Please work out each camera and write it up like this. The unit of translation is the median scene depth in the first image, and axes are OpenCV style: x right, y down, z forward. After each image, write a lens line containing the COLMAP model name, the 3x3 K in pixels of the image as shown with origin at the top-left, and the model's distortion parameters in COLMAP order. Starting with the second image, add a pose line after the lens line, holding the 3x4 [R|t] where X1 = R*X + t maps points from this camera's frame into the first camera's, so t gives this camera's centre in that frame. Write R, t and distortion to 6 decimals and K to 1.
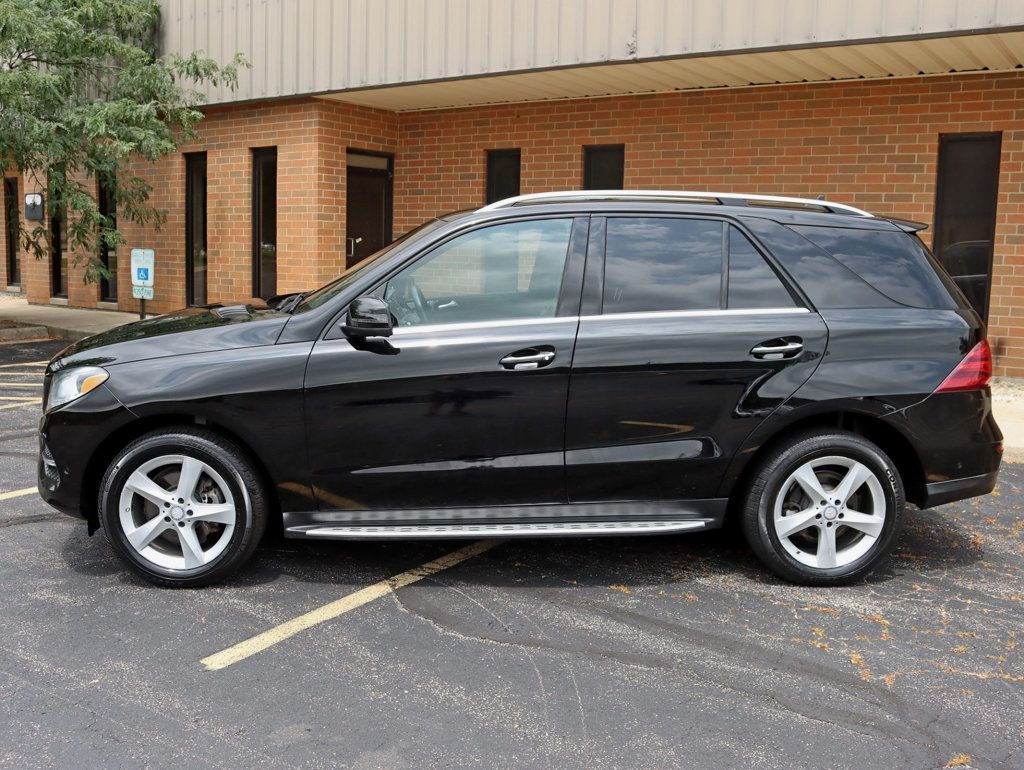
lens RADIAL K [[900.6, 0, 509.9], [0, 900.6, 386.5], [0, 0, 1]] dist [-0.087627, -0.009194]
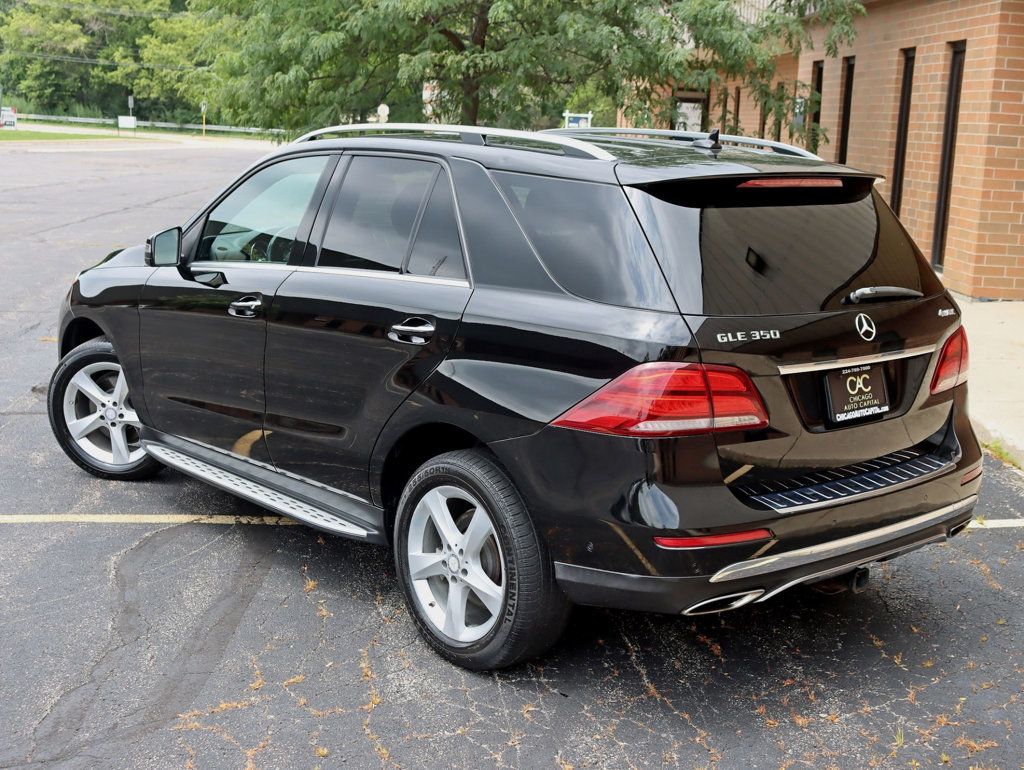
lens RADIAL K [[1246.4, 0, 511.3], [0, 1246.4, 389.3], [0, 0, 1]] dist [-0.079023, 0.000000]
pose [[0.633499, 0.152170, -0.758632, 1.142093], [-0.136898, 0.987045, 0.083669, -0.090833], [0.761536, 0.050851, 0.646124, 0.366959]]
